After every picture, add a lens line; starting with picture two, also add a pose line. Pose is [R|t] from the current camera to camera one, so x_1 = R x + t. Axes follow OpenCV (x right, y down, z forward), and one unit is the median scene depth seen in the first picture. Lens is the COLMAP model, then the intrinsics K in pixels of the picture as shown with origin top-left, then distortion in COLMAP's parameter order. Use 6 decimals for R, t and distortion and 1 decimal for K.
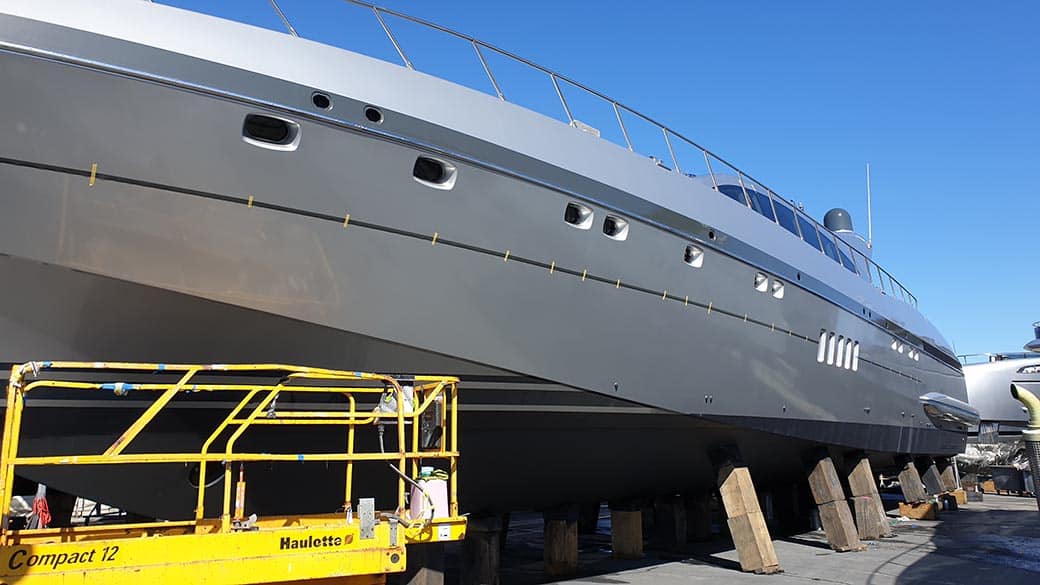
lens RADIAL K [[804.3, 0, 521.6], [0, 804.3, 265.1], [0, 0, 1]] dist [-0.074386, 0.095868]
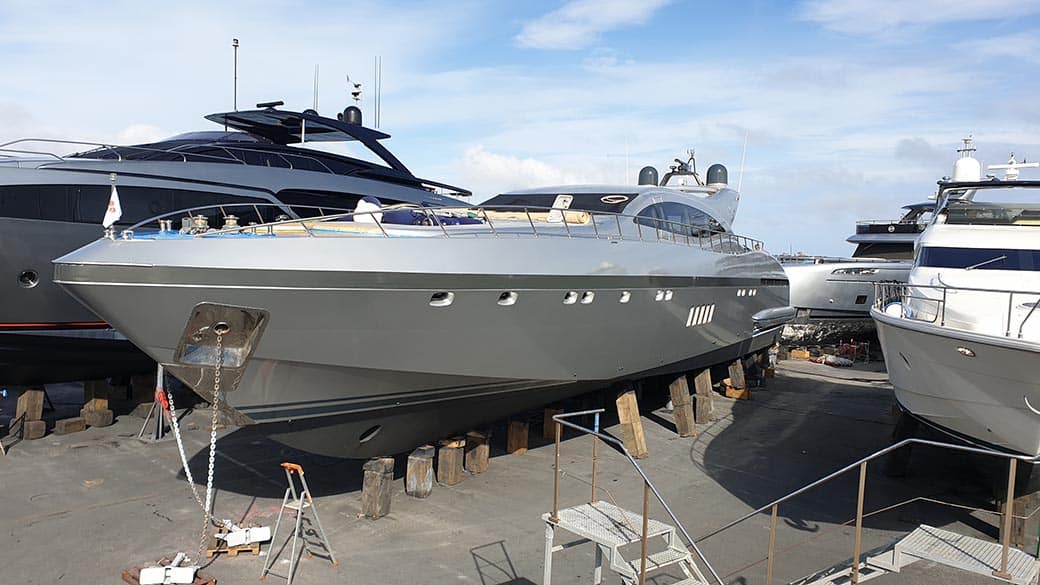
lens RADIAL K [[767.9, 0, 520.0], [0, 767.9, 292.5], [0, 0, 1]] dist [0.000259, -0.005240]
pose [[0.987457, 0.048850, 0.150138, -0.169746], [-0.088079, 0.959648, 0.267055, -0.300862], [-0.131034, -0.276929, 0.951914, -0.350017]]
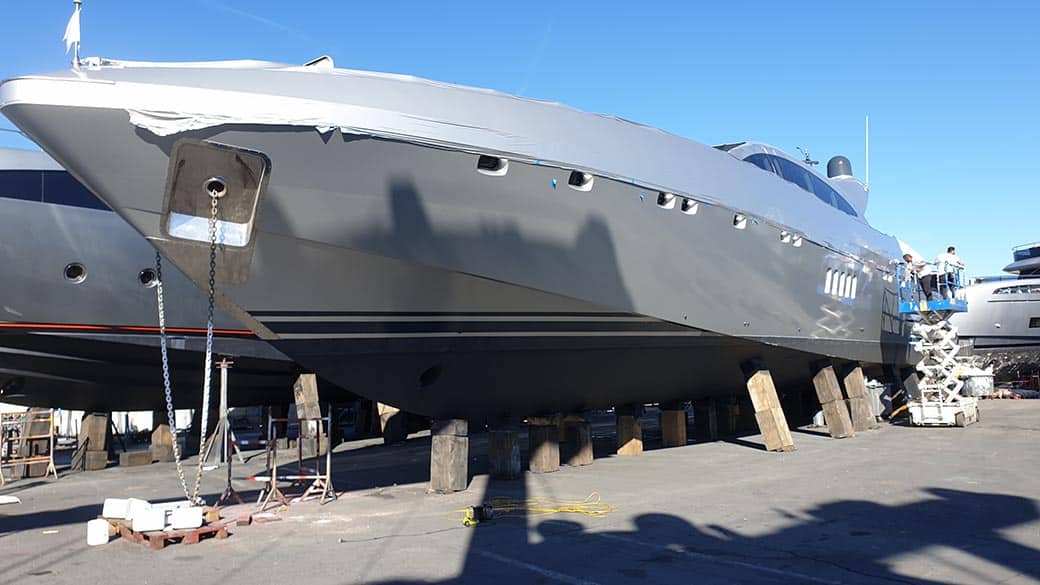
lens RADIAL K [[777.3, 0, 519.2], [0, 777.3, 306.3], [0, 0, 1]] dist [-0.004053, 0.002678]
pose [[0.999562, -0.029477, -0.002798, -0.111133], [0.029583, 0.990196, 0.136514, -0.040915], [-0.001253, -0.136536, 0.990634, -0.228580]]
